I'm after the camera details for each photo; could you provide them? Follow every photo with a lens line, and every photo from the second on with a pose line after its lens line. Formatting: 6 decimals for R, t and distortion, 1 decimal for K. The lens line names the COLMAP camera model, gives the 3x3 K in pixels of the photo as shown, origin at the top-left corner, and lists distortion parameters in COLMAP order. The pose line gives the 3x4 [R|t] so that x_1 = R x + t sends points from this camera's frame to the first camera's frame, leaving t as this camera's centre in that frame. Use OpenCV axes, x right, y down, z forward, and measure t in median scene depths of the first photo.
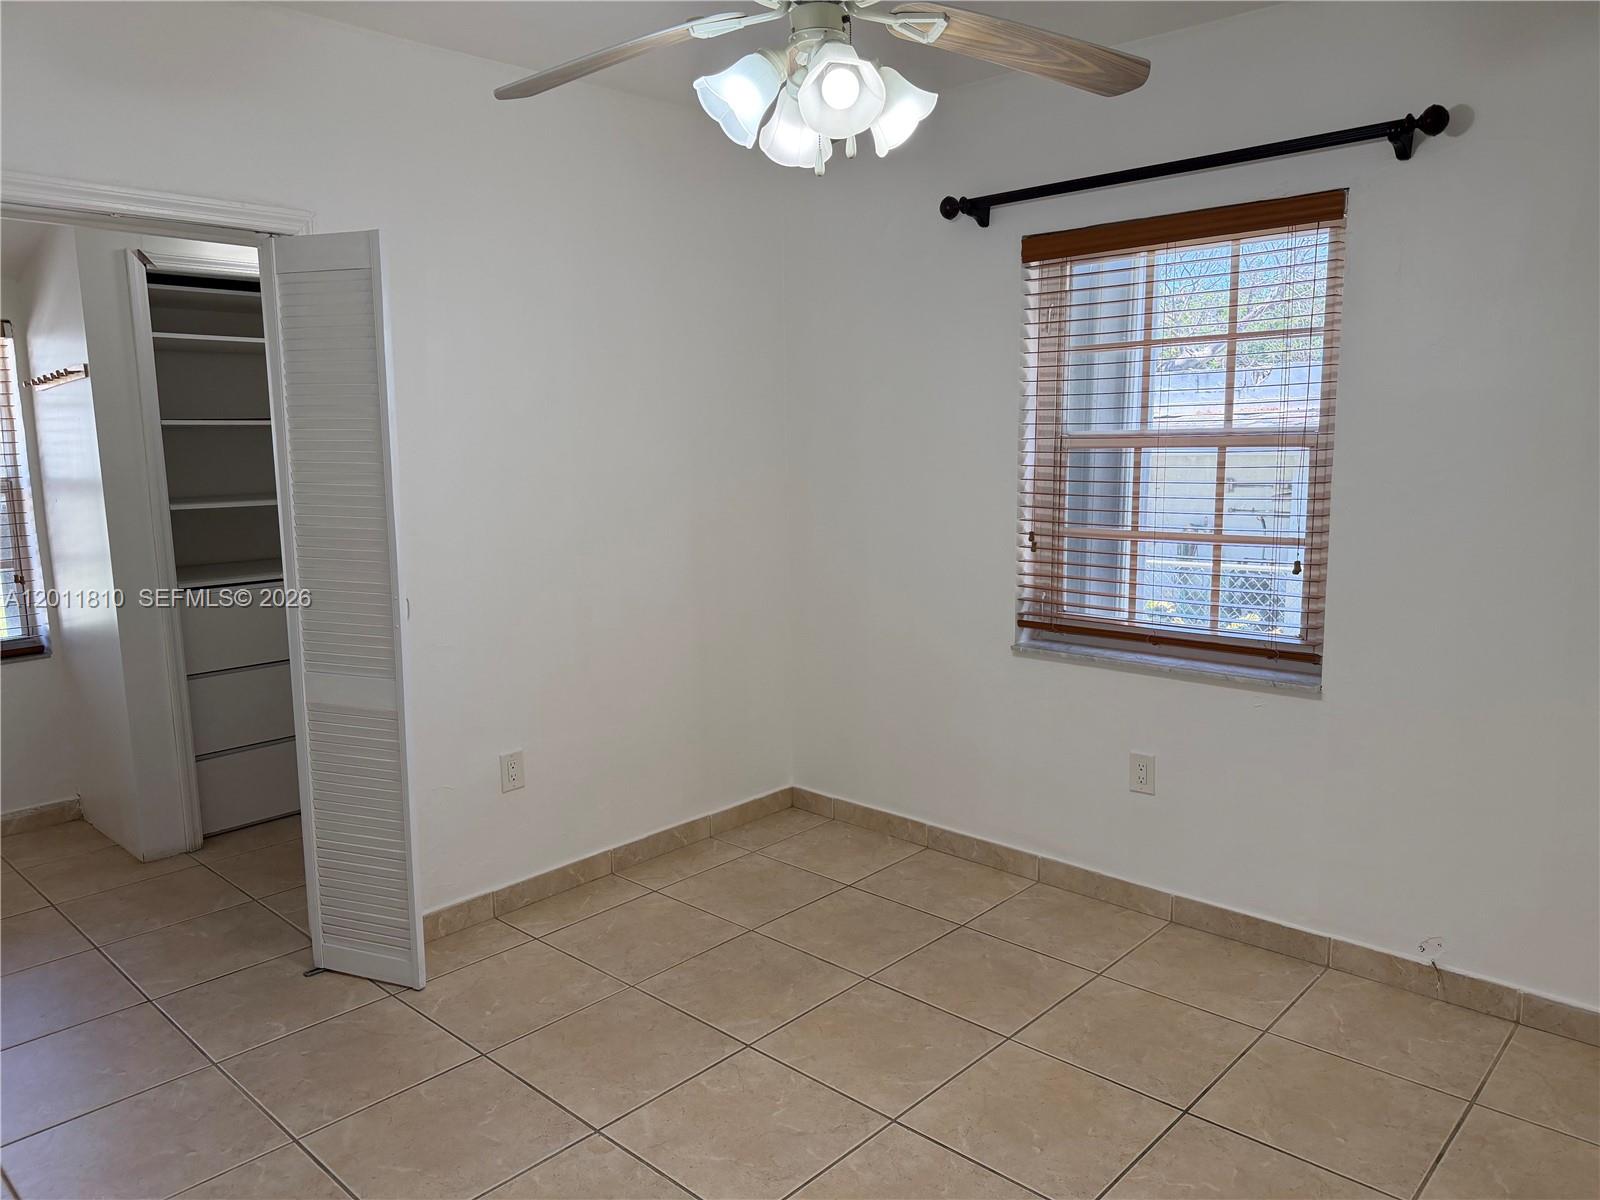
lens RADIAL K [[1116.3, 0, 808.8], [0, 1116.3, 613.1], [0, 0, 1]] dist [0.202916, -0.281710]
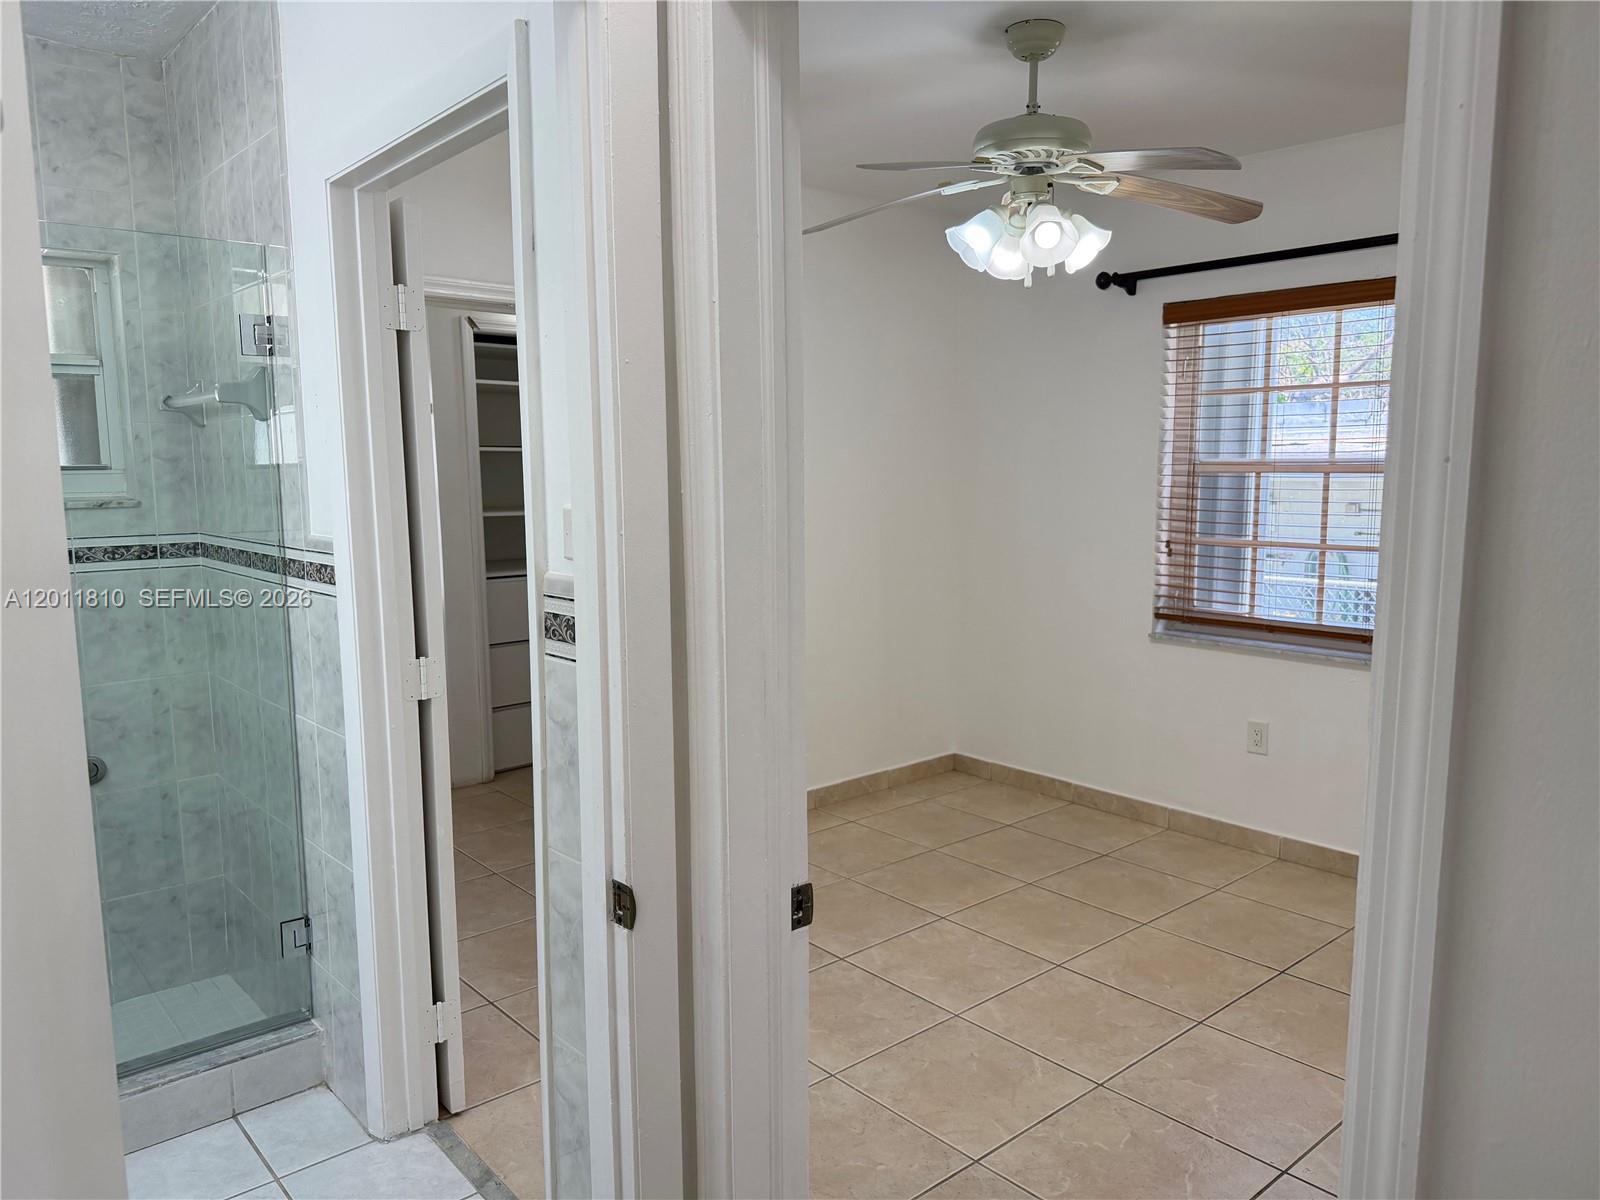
lens RADIAL K [[1146.0, 0, 806.4], [0, 1146.0, 607.5], [0, 0, 1]] dist [0.178326, -0.307158]
pose [[0.995143, 0.021340, -0.096103, -0.071009], [-0.023849, 0.999402, -0.025031, 0.042696], [0.095511, 0.027201, 0.995057, -0.296907]]
